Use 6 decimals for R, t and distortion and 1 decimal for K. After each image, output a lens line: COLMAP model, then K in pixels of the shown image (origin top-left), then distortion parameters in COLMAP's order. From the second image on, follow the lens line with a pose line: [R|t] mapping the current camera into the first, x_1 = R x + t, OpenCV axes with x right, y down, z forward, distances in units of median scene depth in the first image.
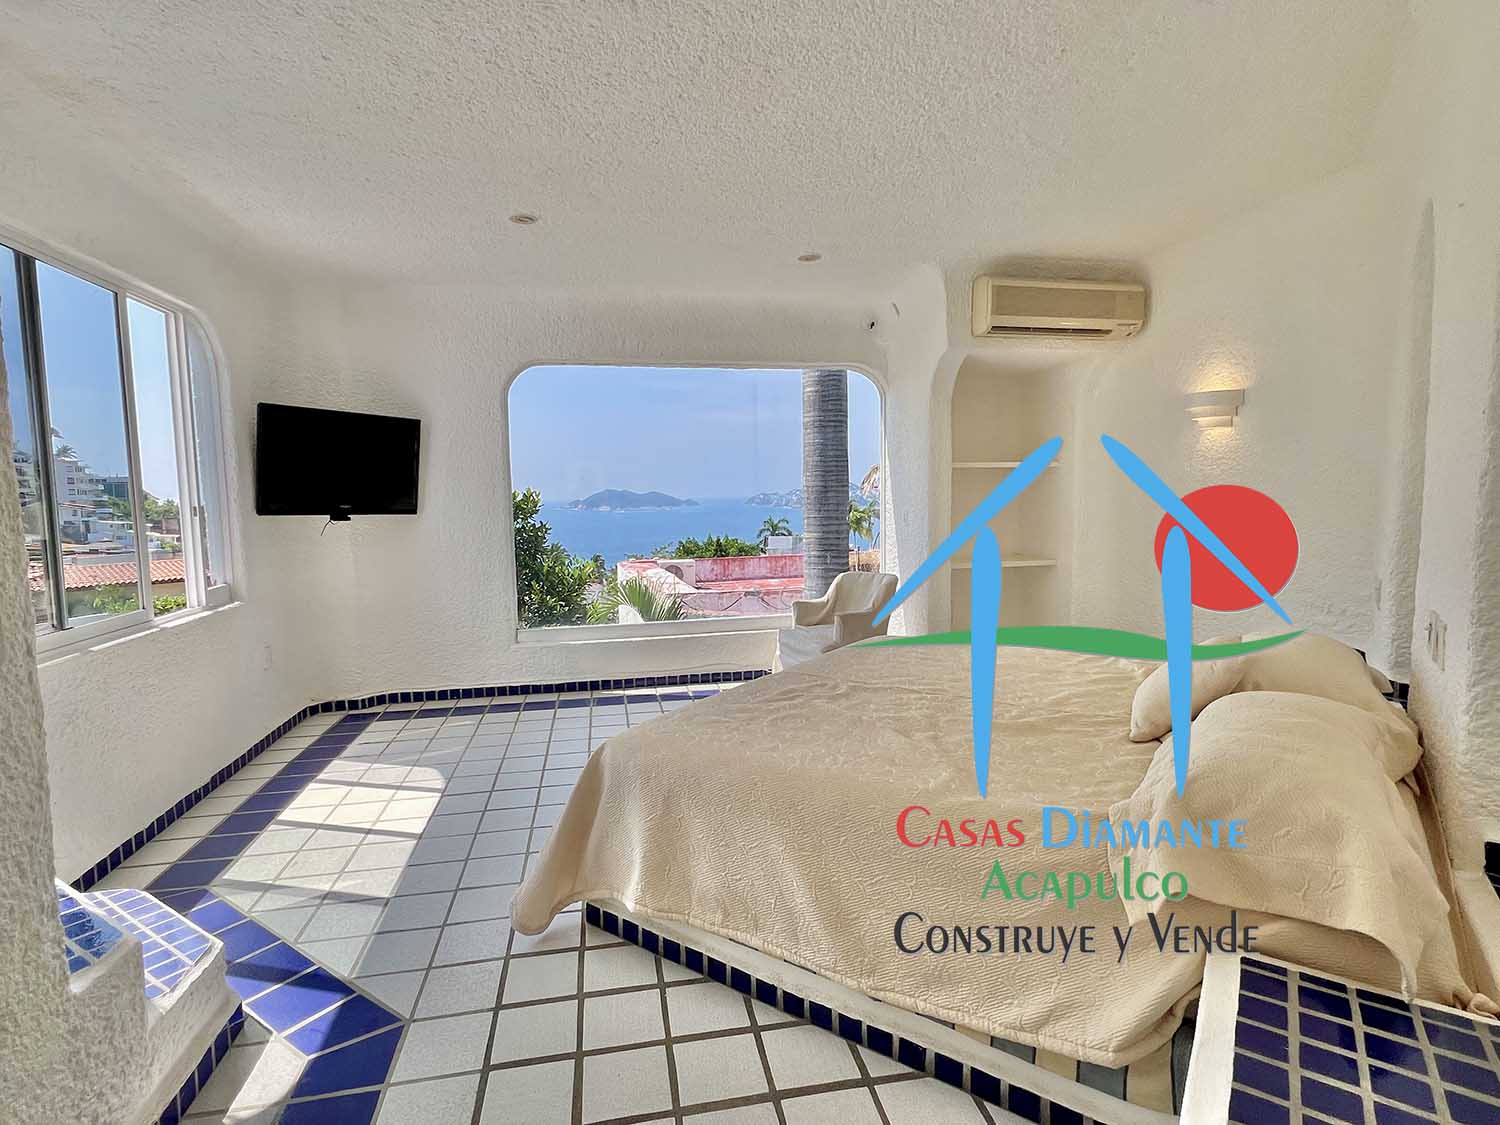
lens RADIAL K [[764.3, 0, 750.0], [0, 764.3, 562.5], [0, 0, 1]] dist [-0.015280, 0.000018]
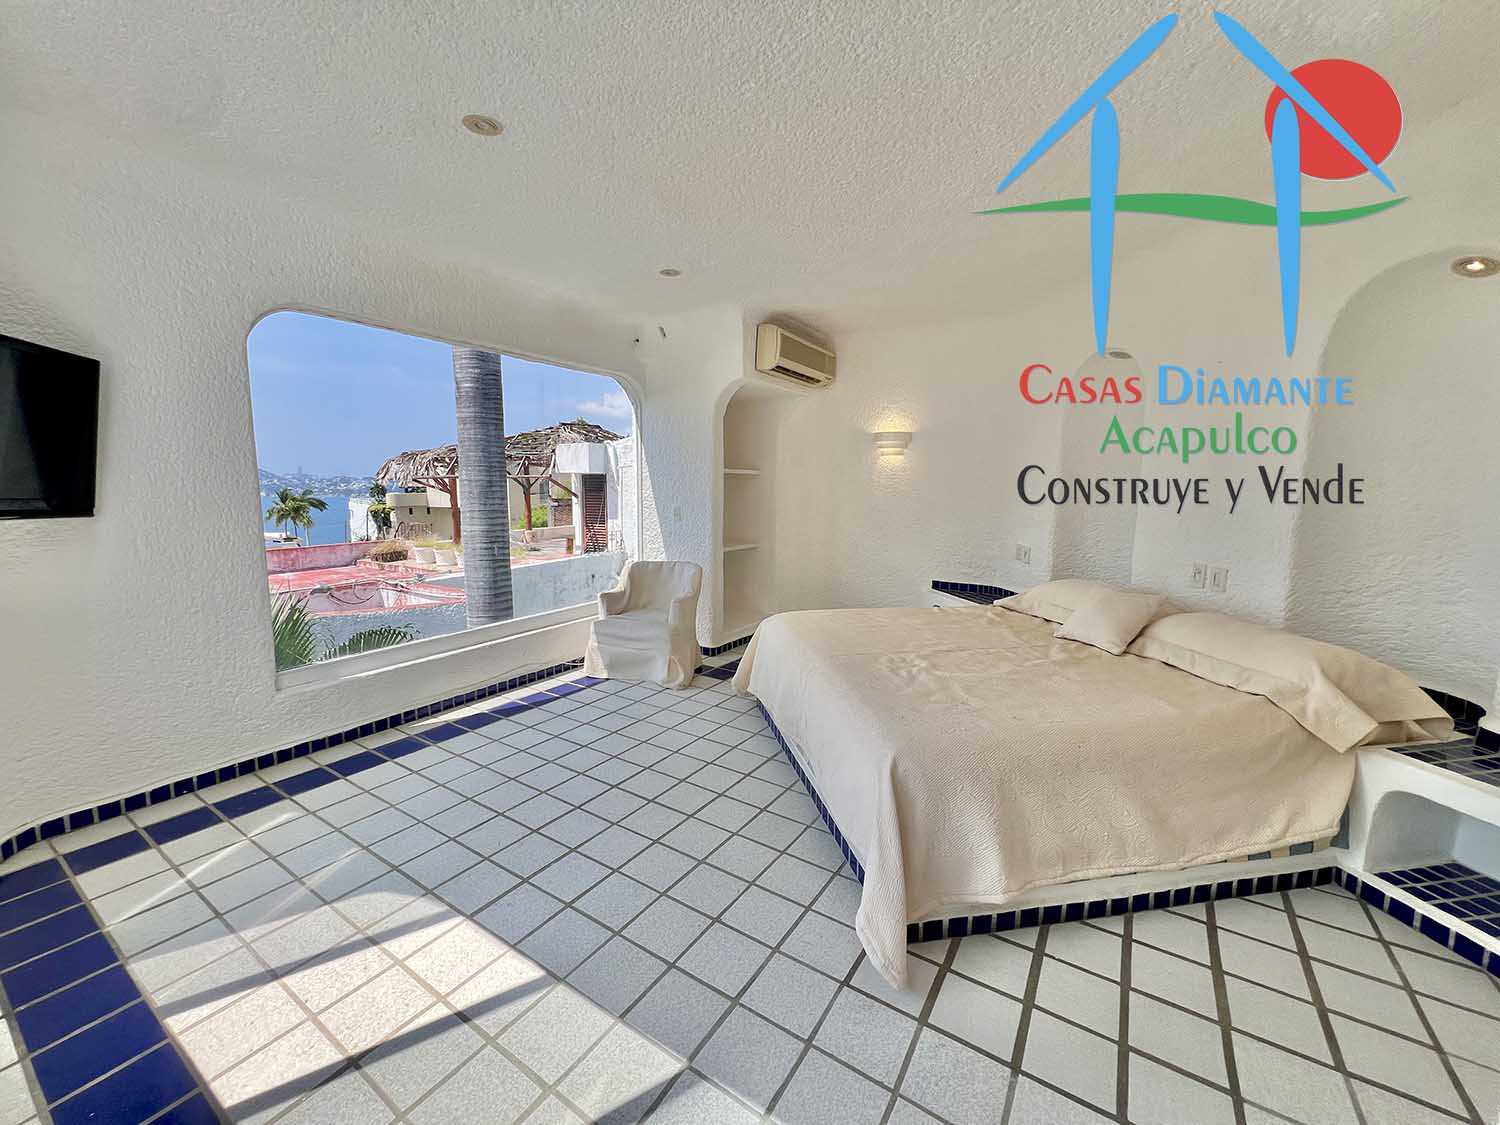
lens RADIAL K [[598.9, 0, 746.4], [0, 598.9, 556.9], [0, 0, 1]] dist [-0.000895, -0.000408]
pose [[0.696746, -0.062165, 0.714619, -0.563278], [0.043237, 0.998066, 0.044665, -0.039992], [-0.716013, -0.000222, 0.698087, 0.396929]]
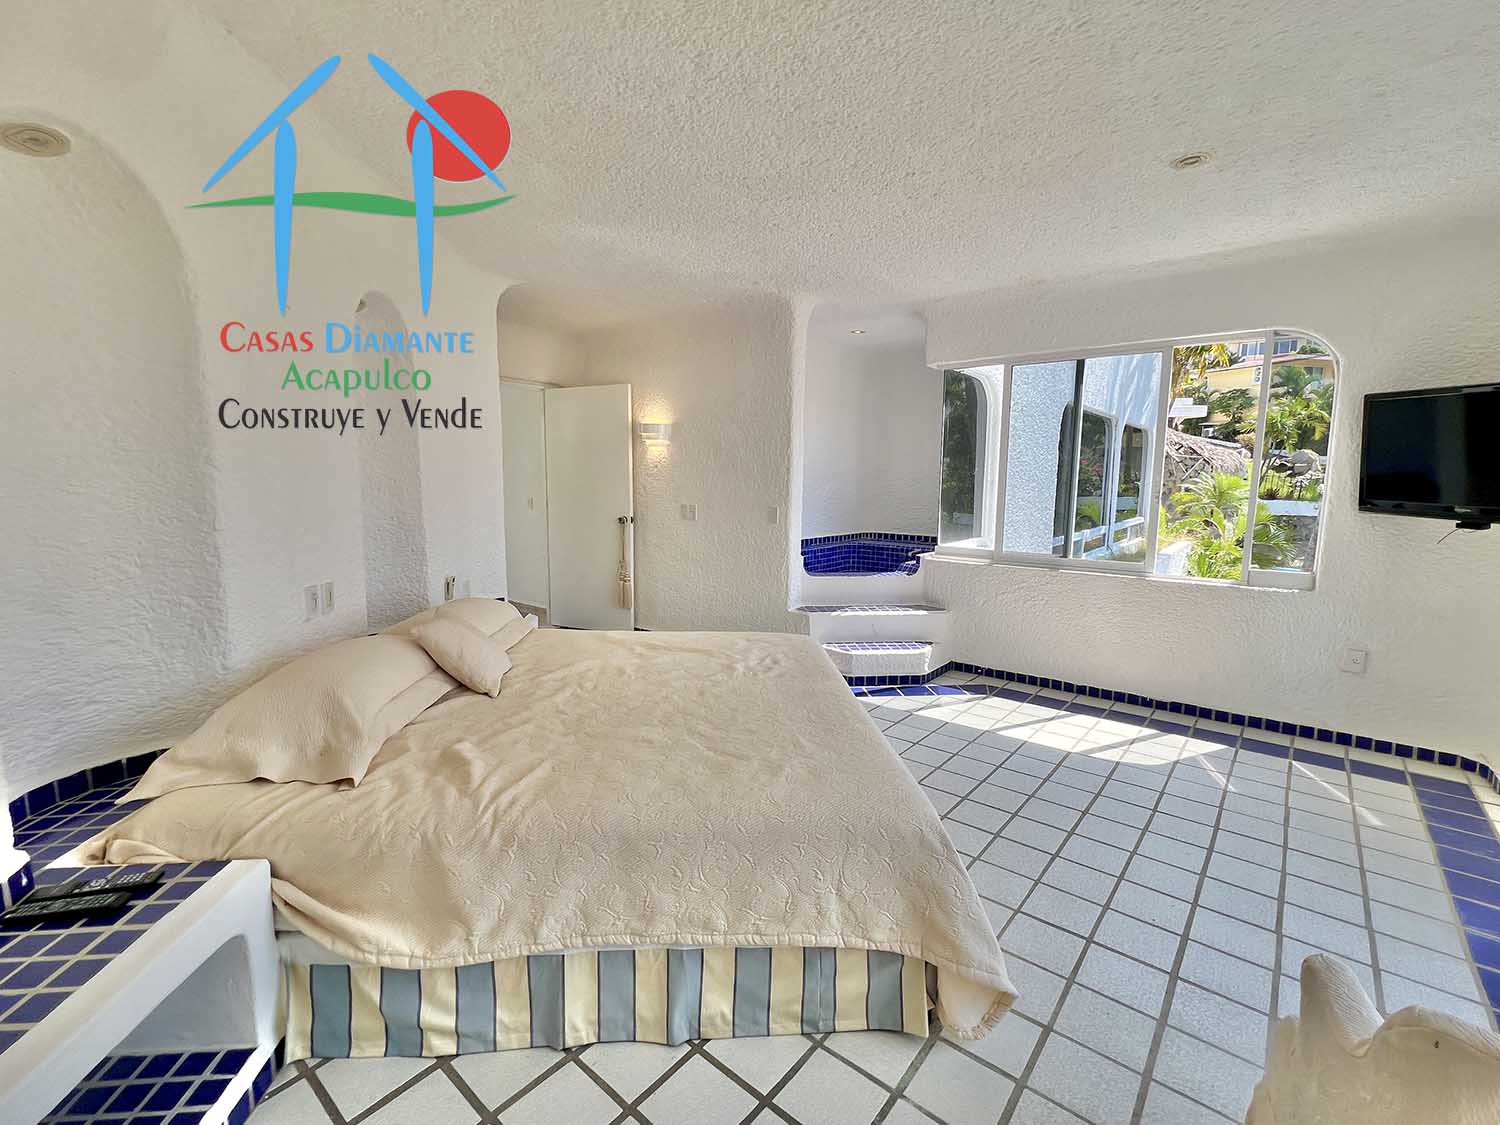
lens RADIAL K [[665.0, 0, 750.0], [0, 665.0, 554.1], [0, 0, 1]] dist [0.000053, -0.000567]
pose [[-0.775303, 0.083345, -0.626066, 0.547710], [-0.052756, 0.979245, 0.195694, -0.151386], [0.629382, 0.184751, -0.754815, 1.312042]]
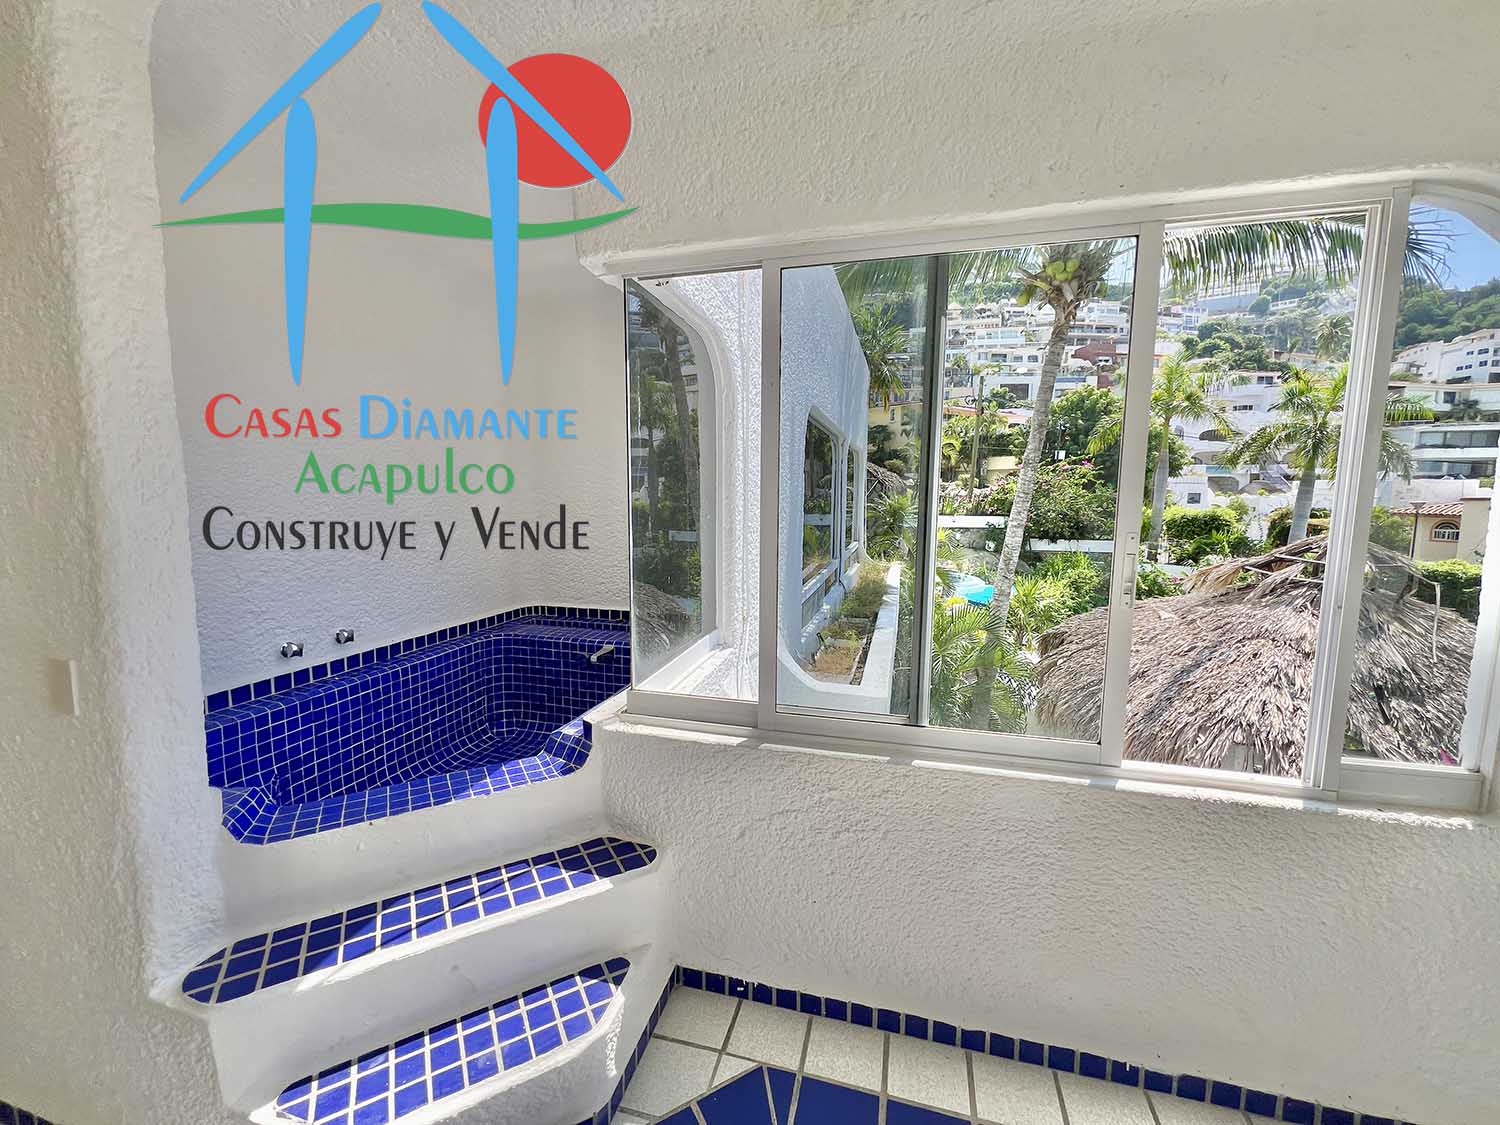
lens RADIAL K [[598.9, 0, 746.4], [0, 598.9, 556.9], [0, 0, 1]] dist [-0.000895, -0.000408]
pose [[-0.448497, 0.107106, -0.887344, -0.207394], [-0.075601, 0.984690, 0.157067, -0.130352], [0.890581, 0.137528, -0.433533, 0.818250]]
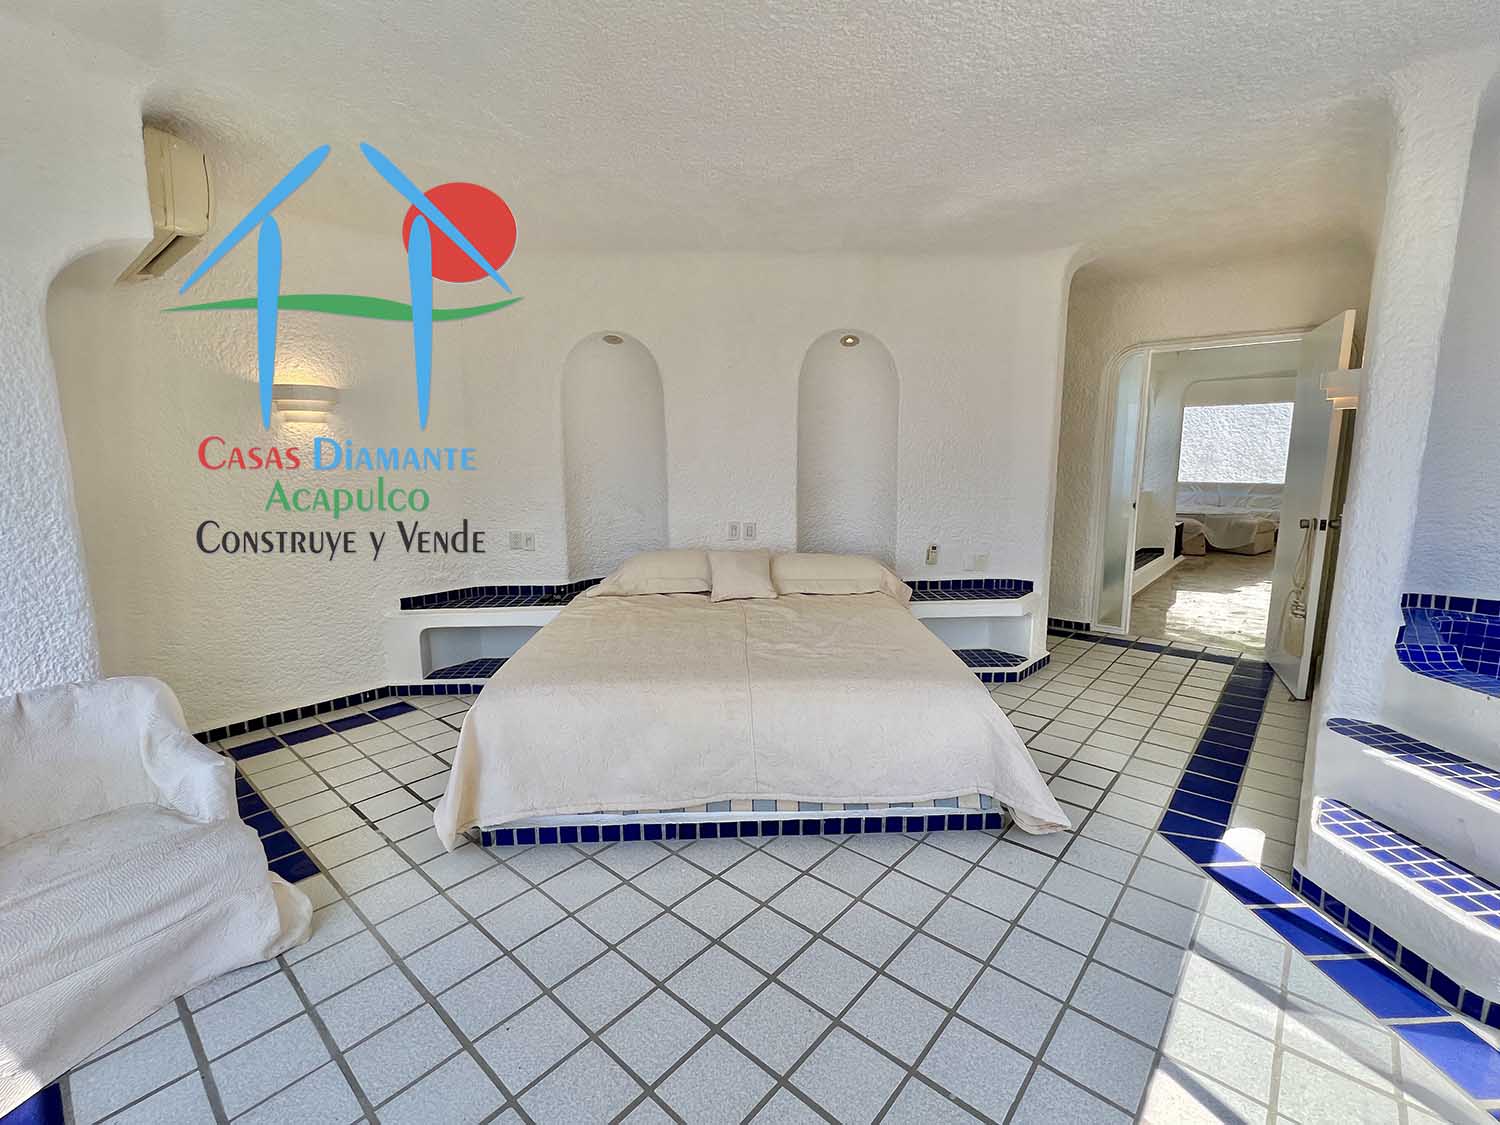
lens RADIAL K [[665.0, 0, 750.0], [0, 665.0, 554.1], [0, 0, 1]] dist [0.000053, -0.000567]
pose [[-0.607306, -0.094005, 0.788887, -0.507455], [0.088018, 0.978901, 0.184406, -0.132281], [-0.789577, 0.181427, -0.586218, 1.230416]]
